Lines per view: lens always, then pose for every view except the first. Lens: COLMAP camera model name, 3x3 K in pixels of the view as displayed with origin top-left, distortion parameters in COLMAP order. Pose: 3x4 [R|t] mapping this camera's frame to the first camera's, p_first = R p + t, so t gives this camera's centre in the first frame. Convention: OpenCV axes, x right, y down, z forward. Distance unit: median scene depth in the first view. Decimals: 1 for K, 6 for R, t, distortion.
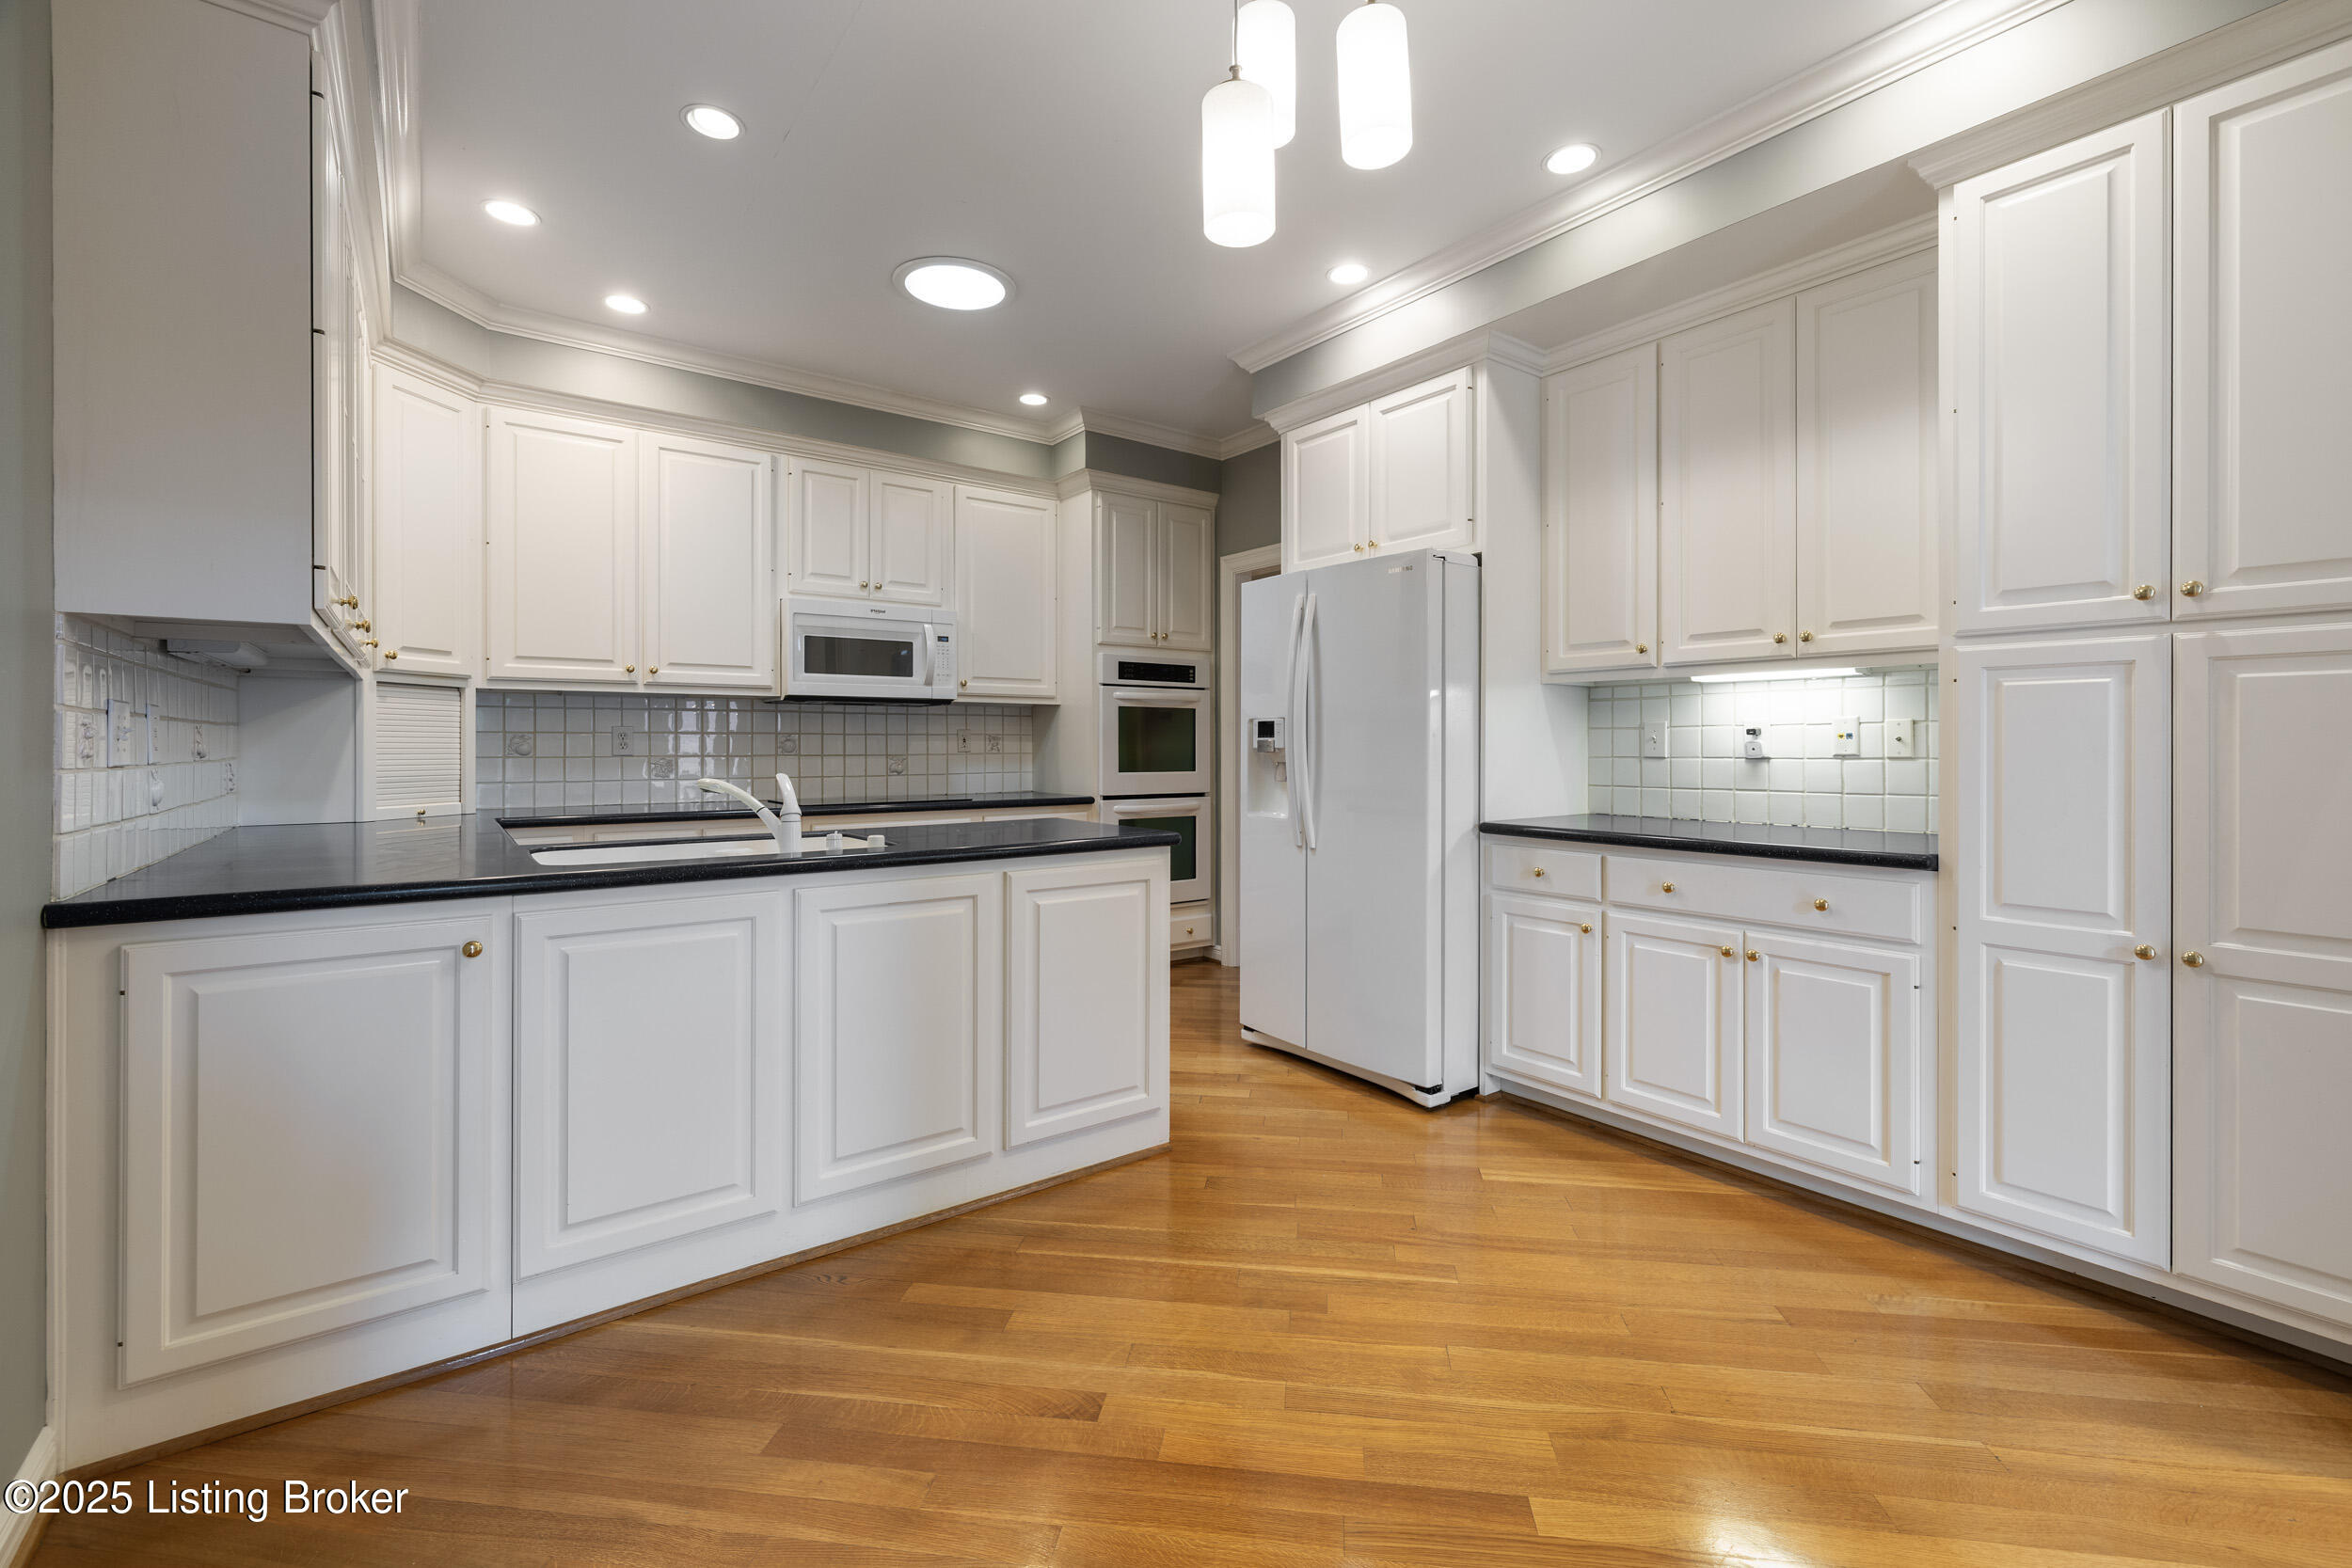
lens RADIAL K [[995.8, 0, 1182.4], [0, 995.8, 749.9], [0, 0, 1]] dist [-0.000478, -0.000286]
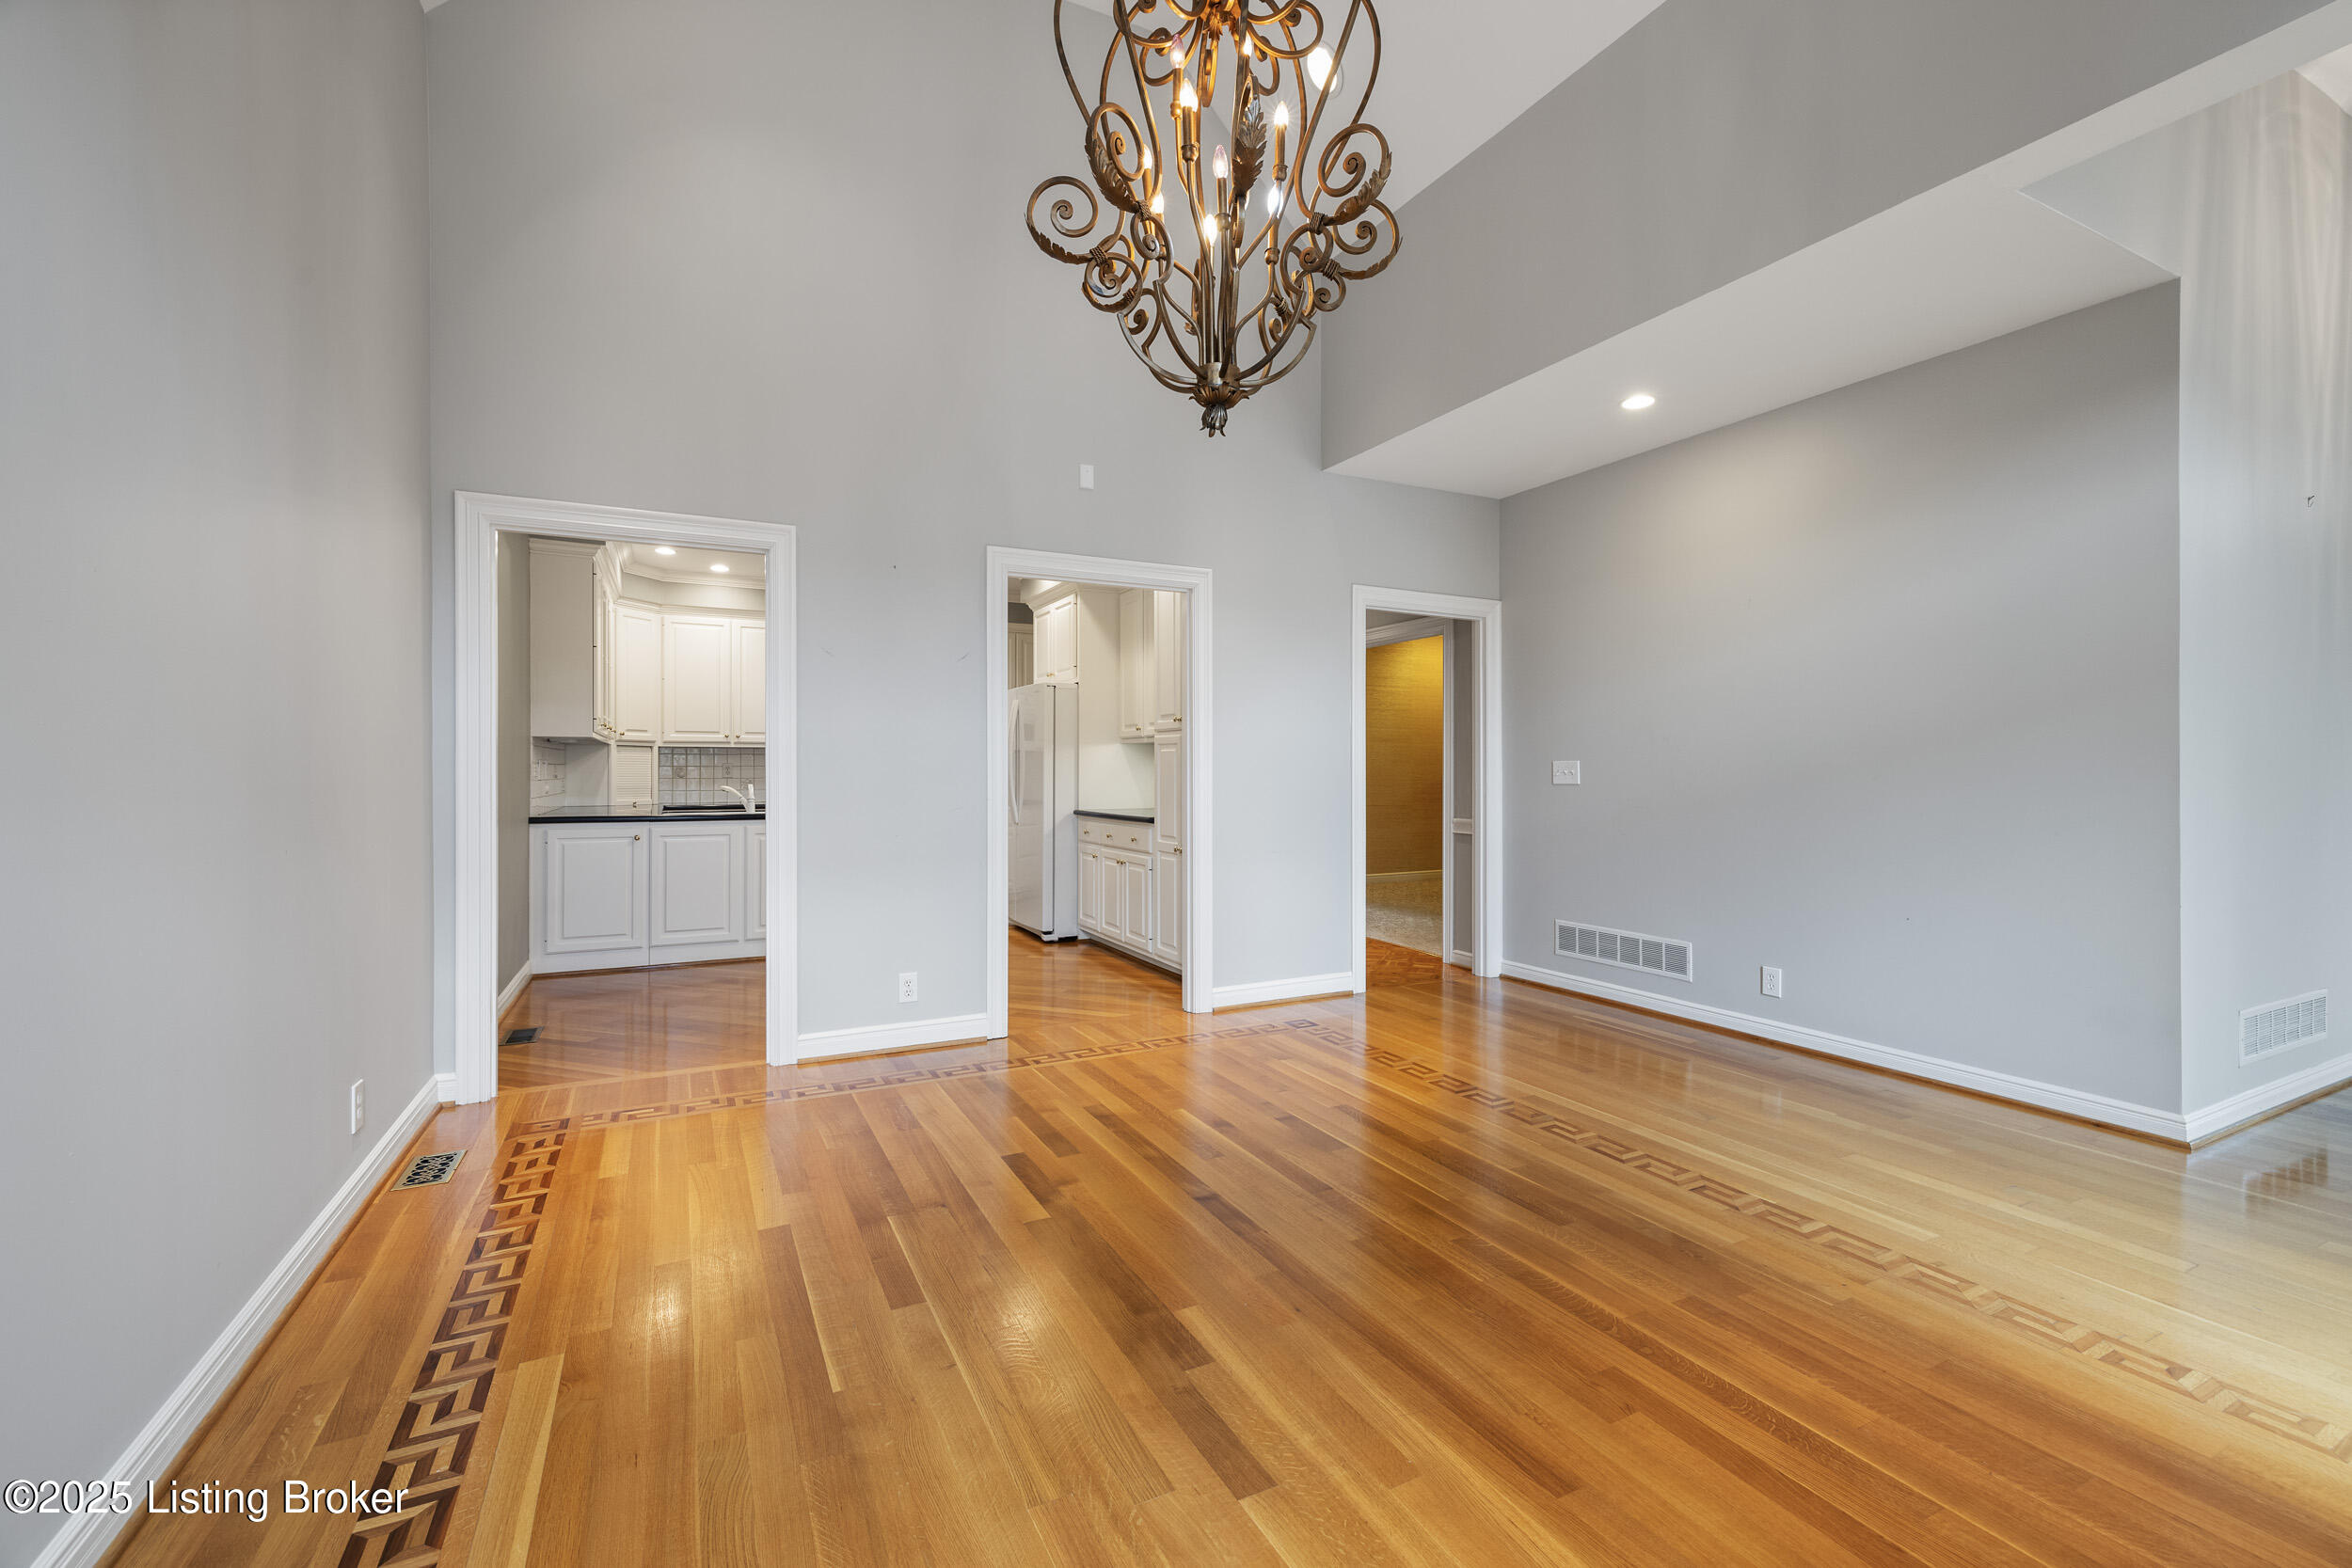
lens RADIAL K [[998.0, 0, 1185.9], [0, 998.0, 777.1], [0, 0, 1]] dist [0.000587, 0.000141]
pose [[0.984013, 0.002521, -0.178076, 0.901844], [-0.002114, 0.999995, 0.002476, -0.003289], [0.178082, -0.002060, 0.984014, -1.042930]]
